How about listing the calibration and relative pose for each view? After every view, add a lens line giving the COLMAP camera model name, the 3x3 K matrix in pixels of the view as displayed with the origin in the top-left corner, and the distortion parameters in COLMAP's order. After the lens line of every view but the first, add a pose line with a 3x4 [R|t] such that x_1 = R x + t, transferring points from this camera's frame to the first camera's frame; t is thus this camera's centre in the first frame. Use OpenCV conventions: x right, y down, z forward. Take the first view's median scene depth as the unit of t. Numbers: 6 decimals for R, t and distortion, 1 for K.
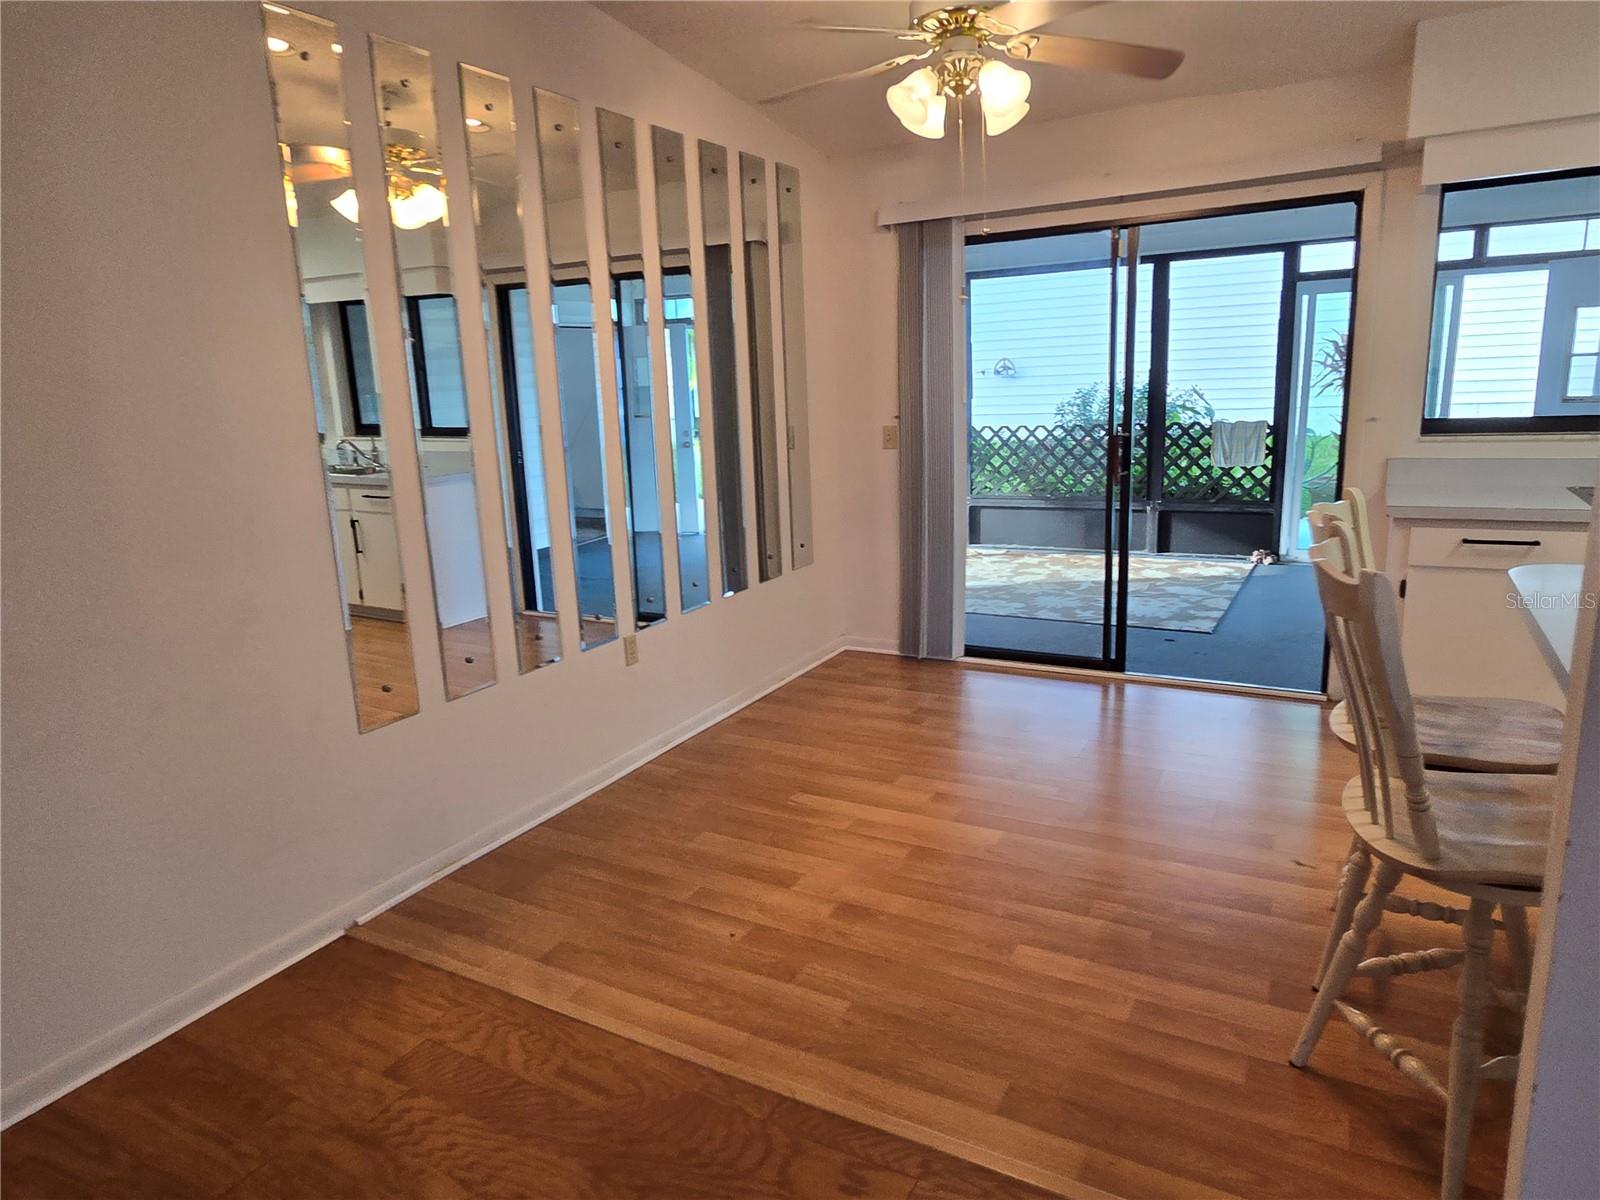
lens RADIAL K [[999.4, 0, 786.5], [0, 999.4, 597.2], [0, 0, 1]] dist [0.000421, -0.000132]
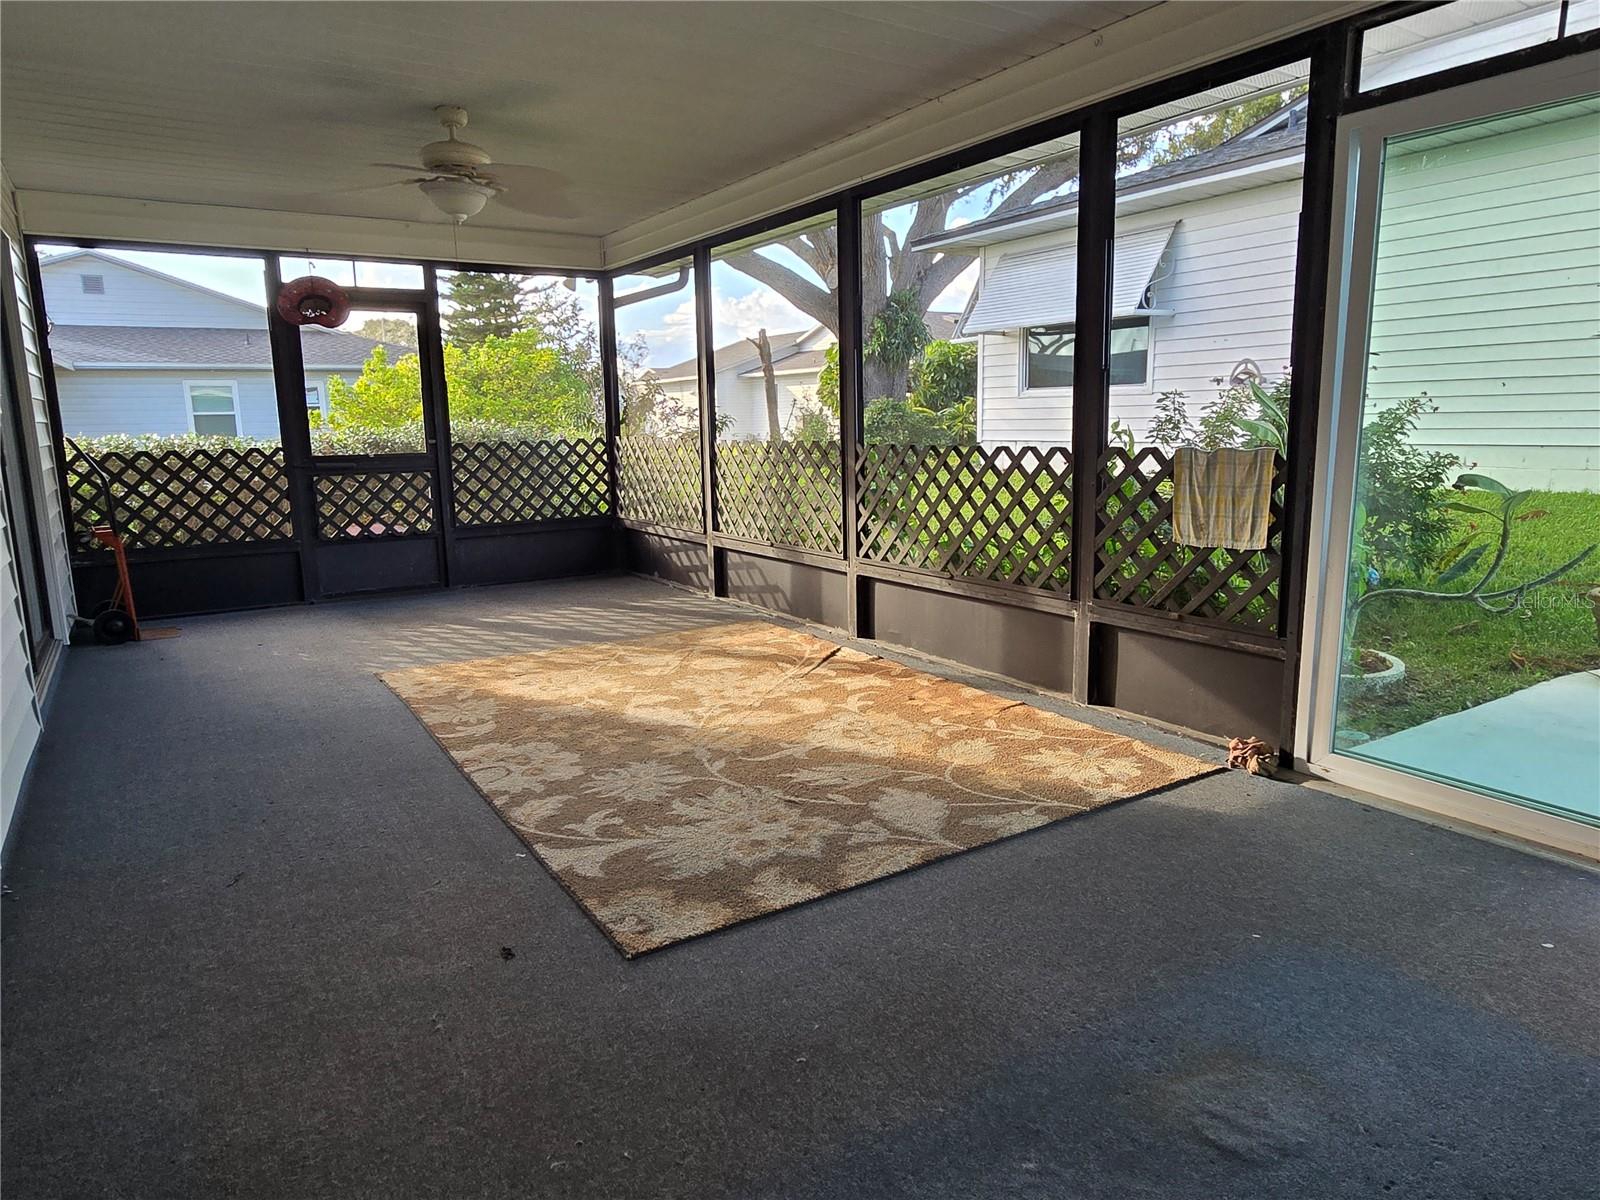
lens RADIAL K [[999.4, 0, 786.5], [0, 999.4, 597.2], [0, 0, 1]] dist [0.000421, -0.000132]
pose [[0.886199, 0.109449, -0.450191, 0.499287], [-0.119884, 0.992773, 0.005368, -0.089741], [0.447525, 0.049214, 0.892916, 0.519878]]
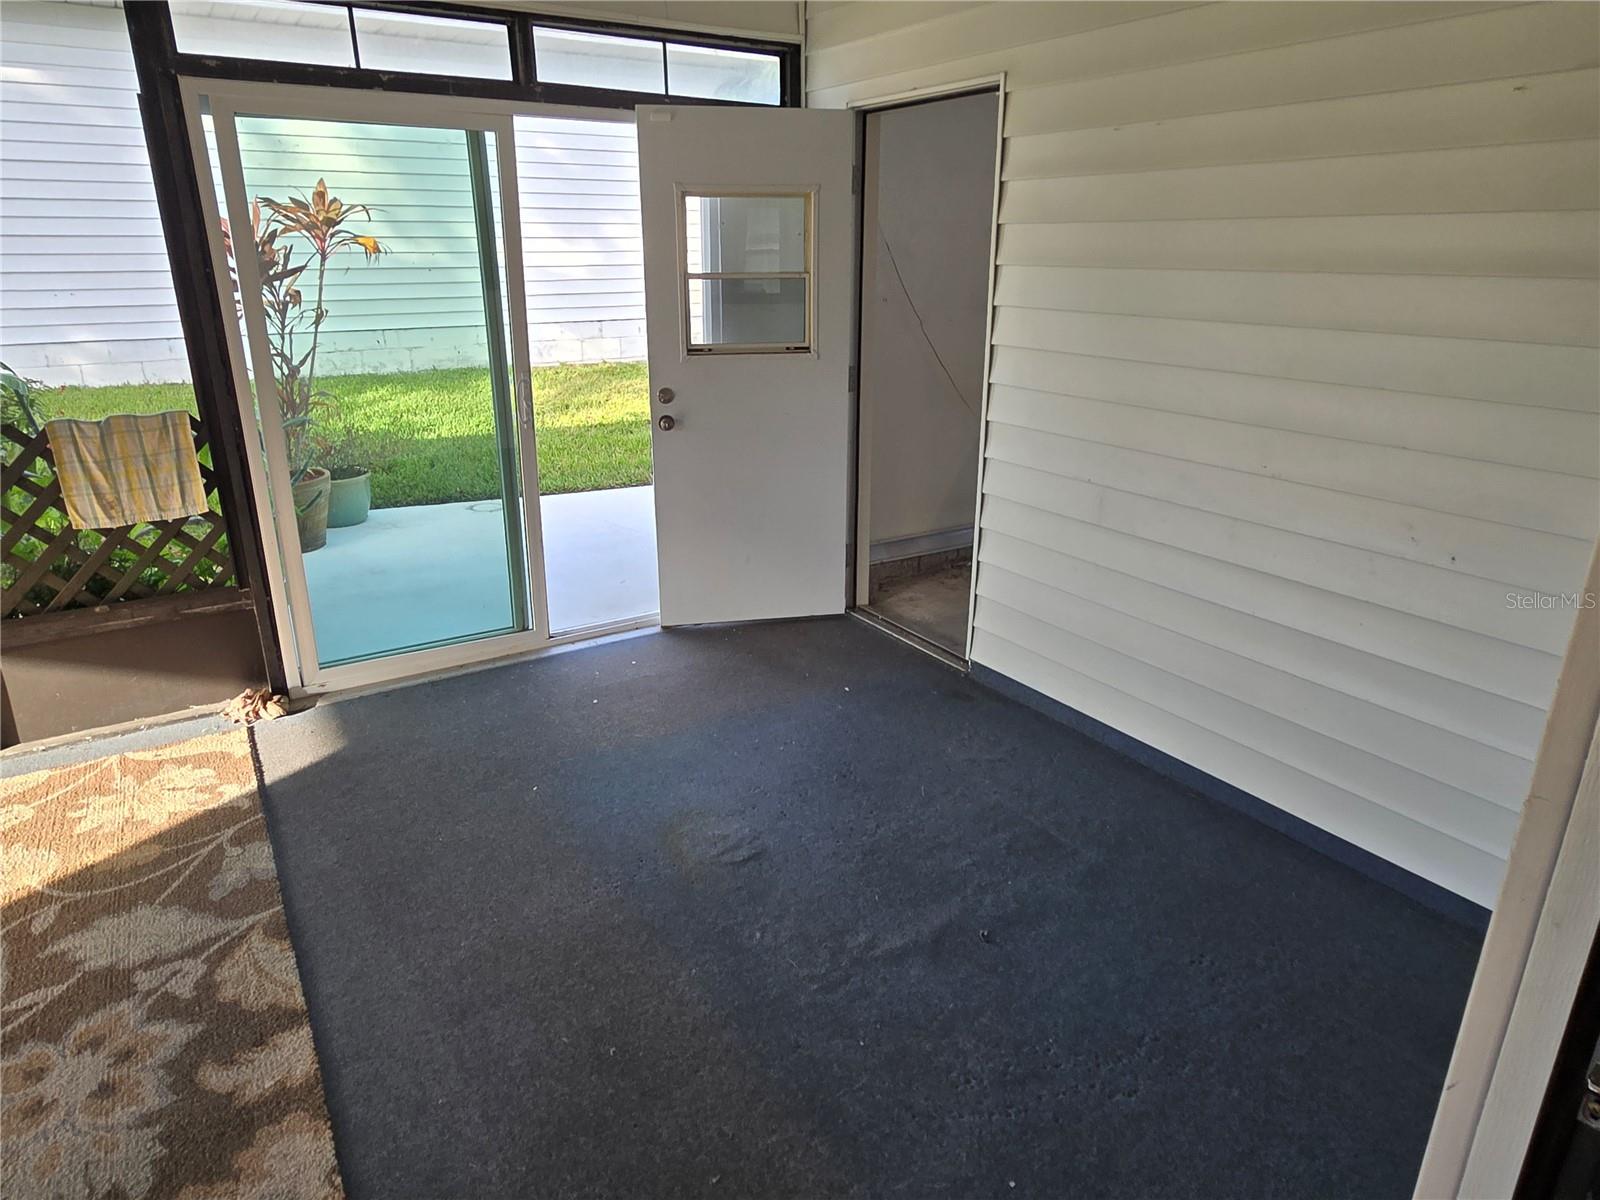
lens RADIAL K [[999.4, 0, 786.5], [0, 999.4, 597.2], [0, 0, 1]] dist [0.000421, -0.000132]
pose [[0.472123, -0.249232, 0.845567, 0.219370], [0.171806, 0.966822, 0.189044, -0.137307], [-0.864628, 0.056021, 0.499279, 0.569141]]
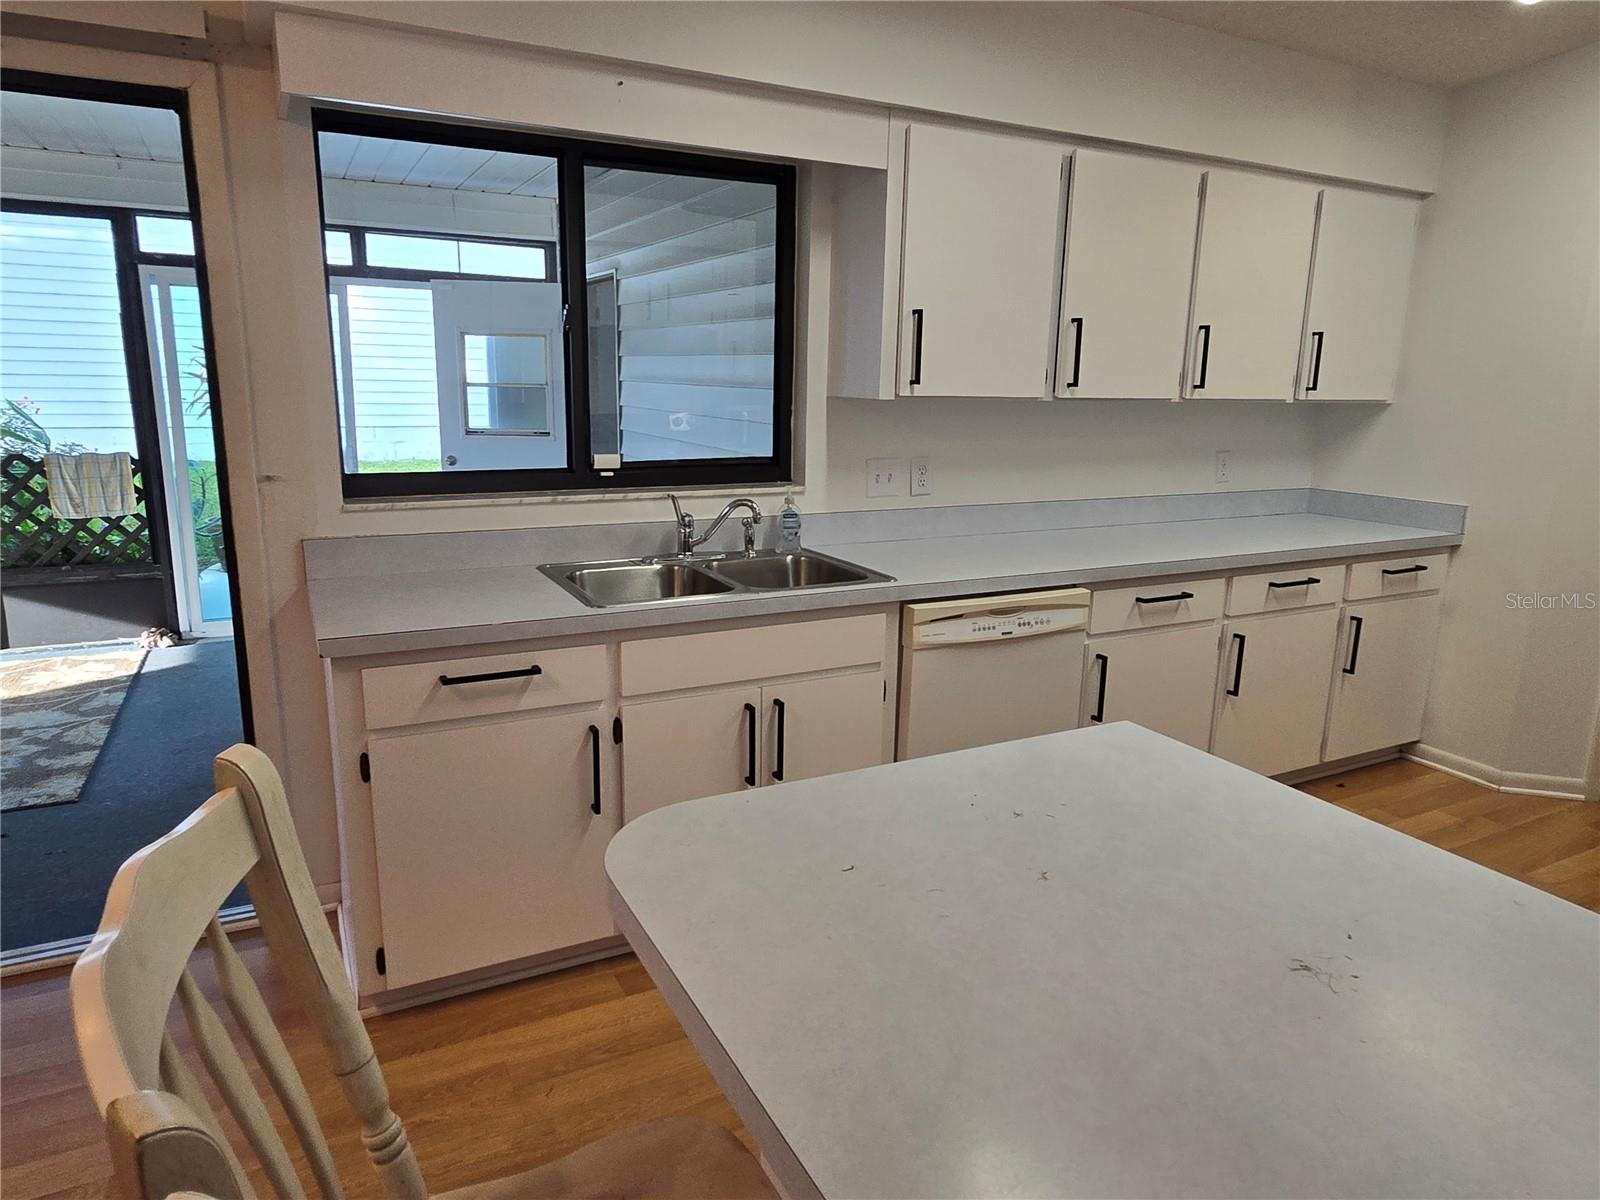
lens RADIAL K [[999.6, 0, 793.4], [0, 999.6, 602.8], [0, 0, 1]] dist [0.000814, -0.002261]
pose [[0.542117, -0.130063, 0.830176, 0.127677], [0.135158, 0.988582, 0.066621, -0.052932], [-0.829362, 0.076089, 0.553506, 0.210597]]
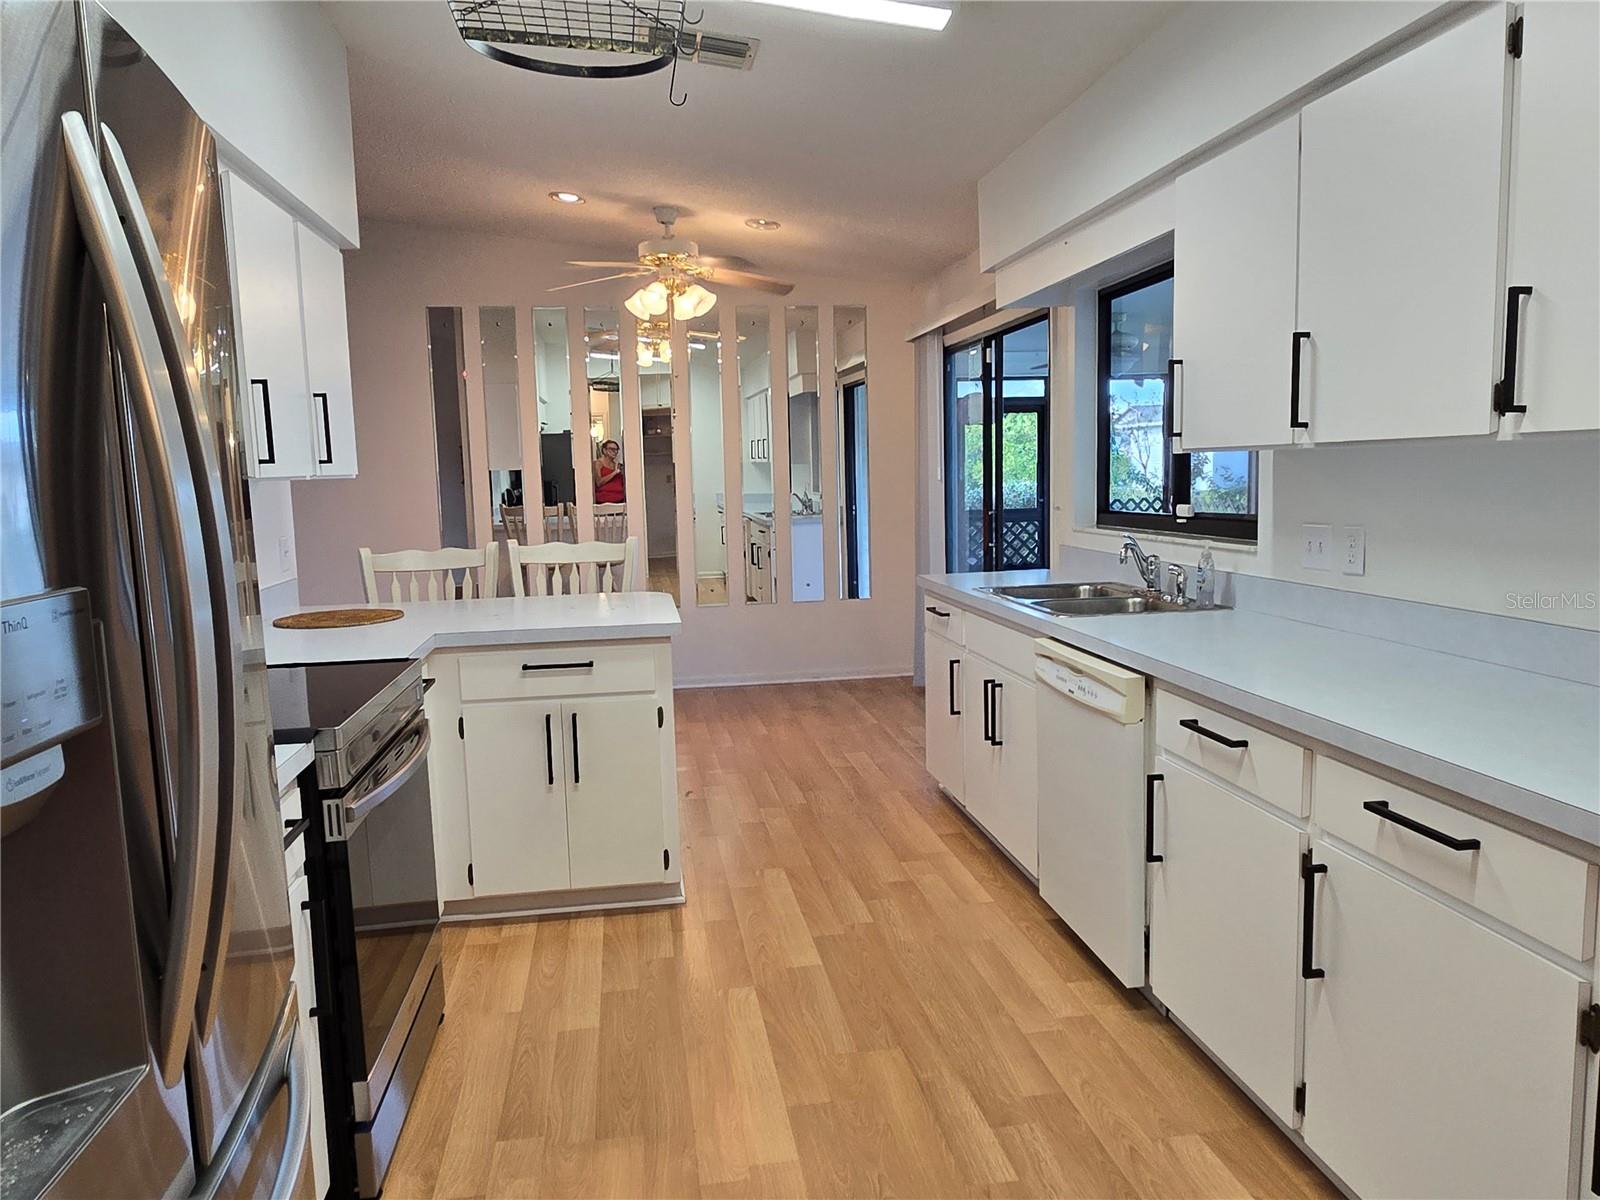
lens RADIAL K [[1082.6, 0, 788.3], [0, 1082.6, 596.3], [0, 0, 1]] dist [-0.000134, -0.000531]
pose [[0.621979, 0.116988, -0.774245, 0.698979], [-0.164347, 0.986256, 0.016997, -0.030363], [0.765593, 0.116673, 0.632657, 0.027014]]
